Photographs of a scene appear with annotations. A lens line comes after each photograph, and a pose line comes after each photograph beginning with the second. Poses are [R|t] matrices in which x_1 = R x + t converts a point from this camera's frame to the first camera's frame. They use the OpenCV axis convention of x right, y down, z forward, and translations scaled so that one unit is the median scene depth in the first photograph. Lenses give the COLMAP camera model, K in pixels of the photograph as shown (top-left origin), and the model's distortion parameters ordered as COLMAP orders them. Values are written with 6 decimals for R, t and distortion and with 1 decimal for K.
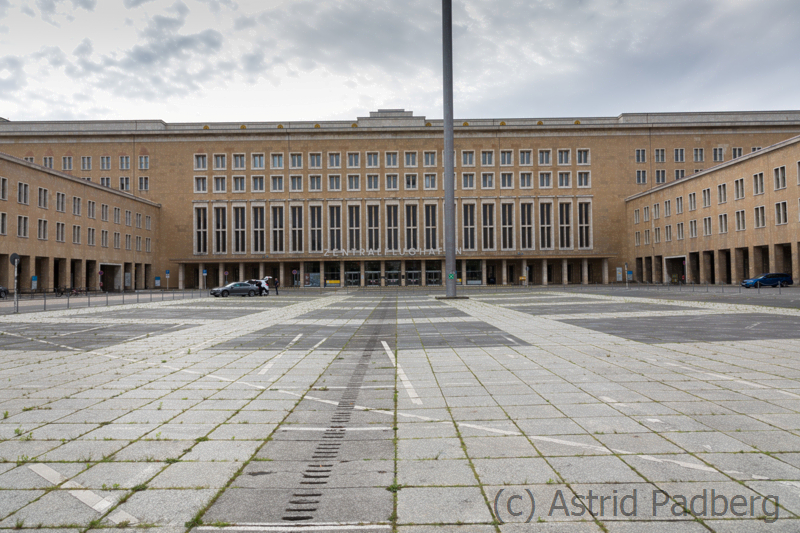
lens RADIAL K [[656.5, 0, 390.9], [0, 656.5, 260.8], [0, 0, 1]] dist [0.001003, 0.005915]
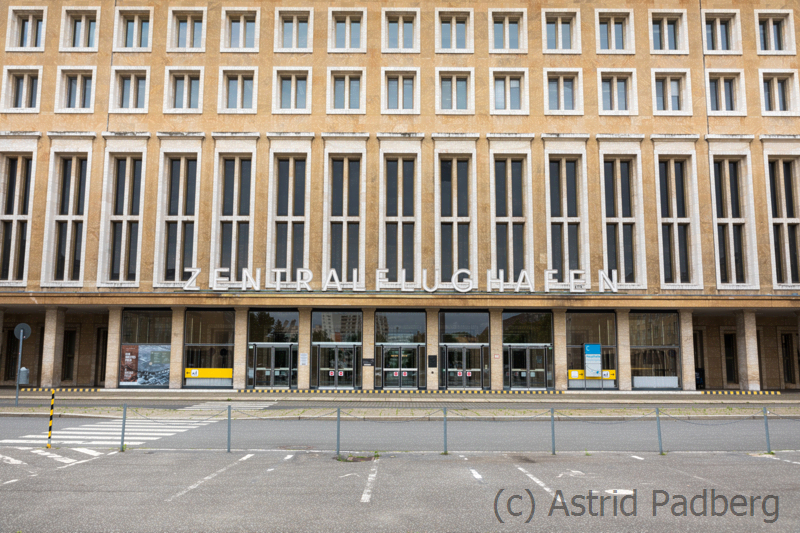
lens RADIAL K [[663.5, 0, 400.7], [0, 663.5, 289.7], [0, 0, 1]] dist [-0.008955, 0.007203]
pose [[0.999665, 0.018645, 0.017941, -0.002802], [-0.017030, 0.996122, -0.086324, 0.017210], [-0.019481, 0.085989, 0.996106, 0.653087]]
